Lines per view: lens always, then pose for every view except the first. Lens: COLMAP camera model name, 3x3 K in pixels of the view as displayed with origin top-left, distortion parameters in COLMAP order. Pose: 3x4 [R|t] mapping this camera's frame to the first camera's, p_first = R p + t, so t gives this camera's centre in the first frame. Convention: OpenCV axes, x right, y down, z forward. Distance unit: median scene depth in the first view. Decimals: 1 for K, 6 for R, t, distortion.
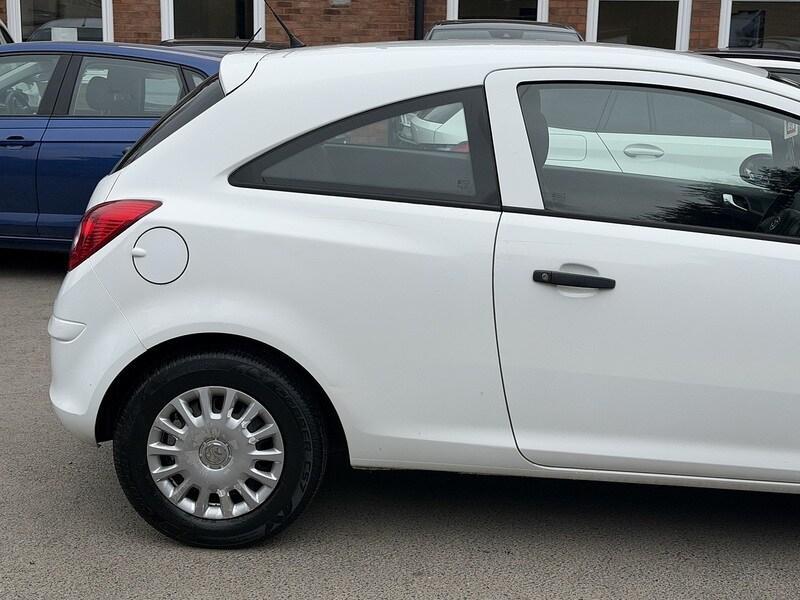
lens RADIAL K [[1280.5, 0, 397.8], [0, 1280.5, 305.9], [0, 0, 1]] dist [0.148153, 0.000000]
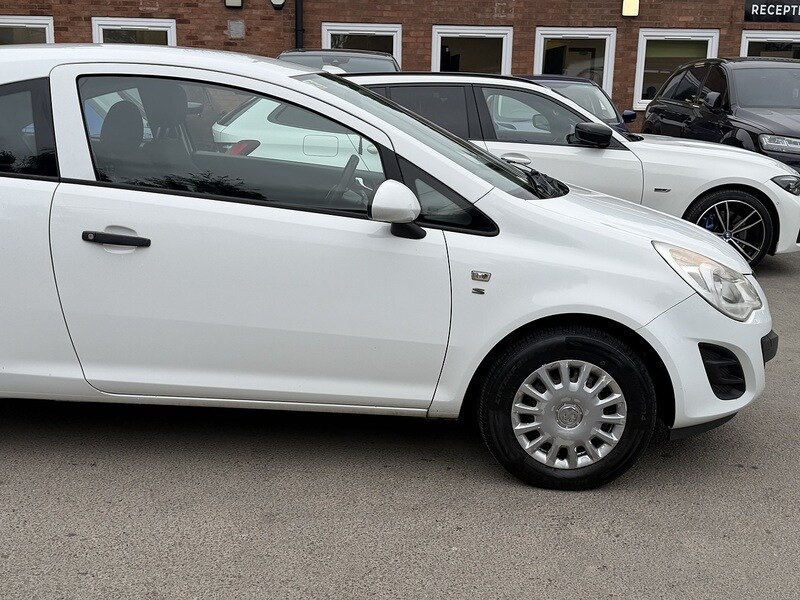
lens RADIAL K [[1012.9, 0, 401.8], [0, 1012.9, 296.0], [0, 0, 1]] dist [0.082680, 0.000000]
pose [[0.999216, -0.004285, 0.039347, 0.352510], [0.003817, 0.999921, 0.011972, 0.021967], [-0.039395, -0.011812, 0.999154, 0.025206]]
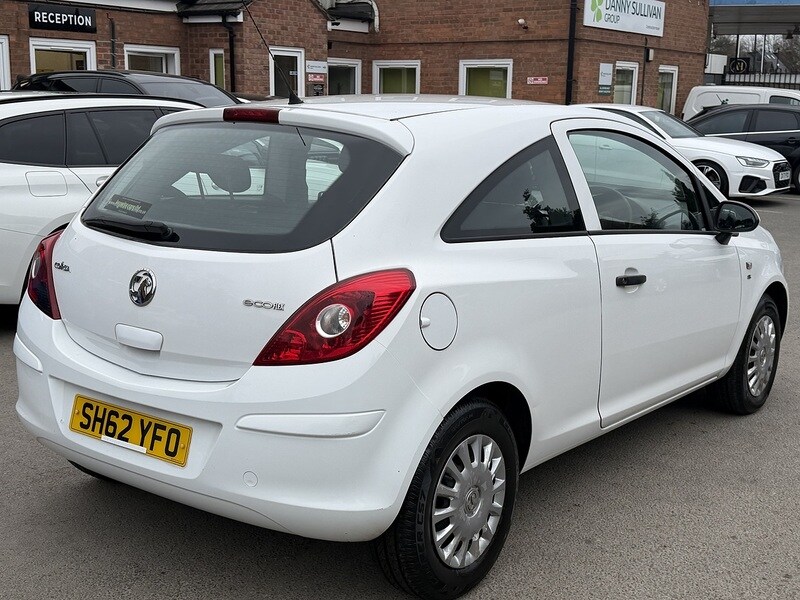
lens RADIAL K [[1081.5, 0, 407.0], [0, 1081.5, 296.9], [0, 0, 1]] dist [0.047734, 0.000000]
pose [[0.563204, -0.166539, 0.809362, -0.849483], [0.162426, 0.982683, 0.089177, -0.132814], [-0.810197, 0.081237, 0.580501, 0.521500]]
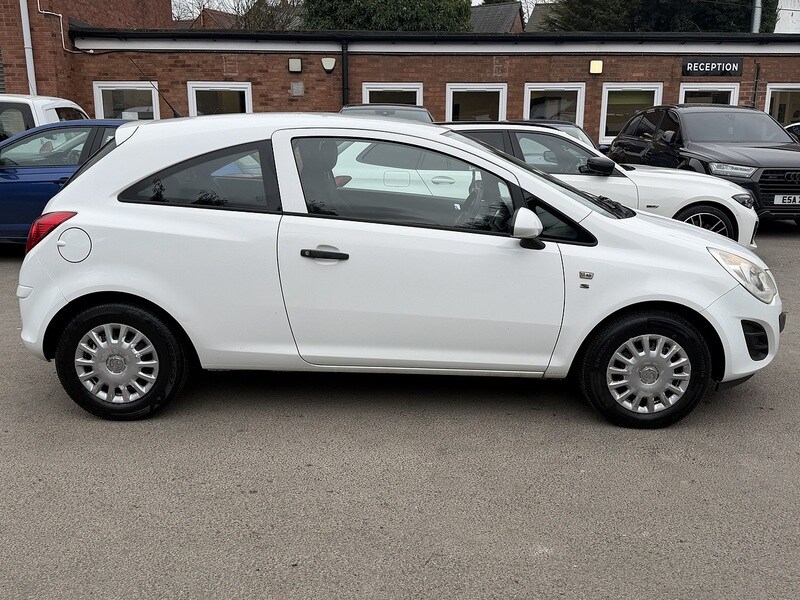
lens RADIAL K [[772.9, 0, 403.8], [0, 772.9, 304.6], [0, 0, 1]] dist [0.058891, 0.000000]
pose [[0.998442, -0.025886, 0.049439, 0.180966], [0.024193, 0.999110, 0.034539, 0.012224], [-0.050290, -0.033289, 0.998180, -0.022249]]
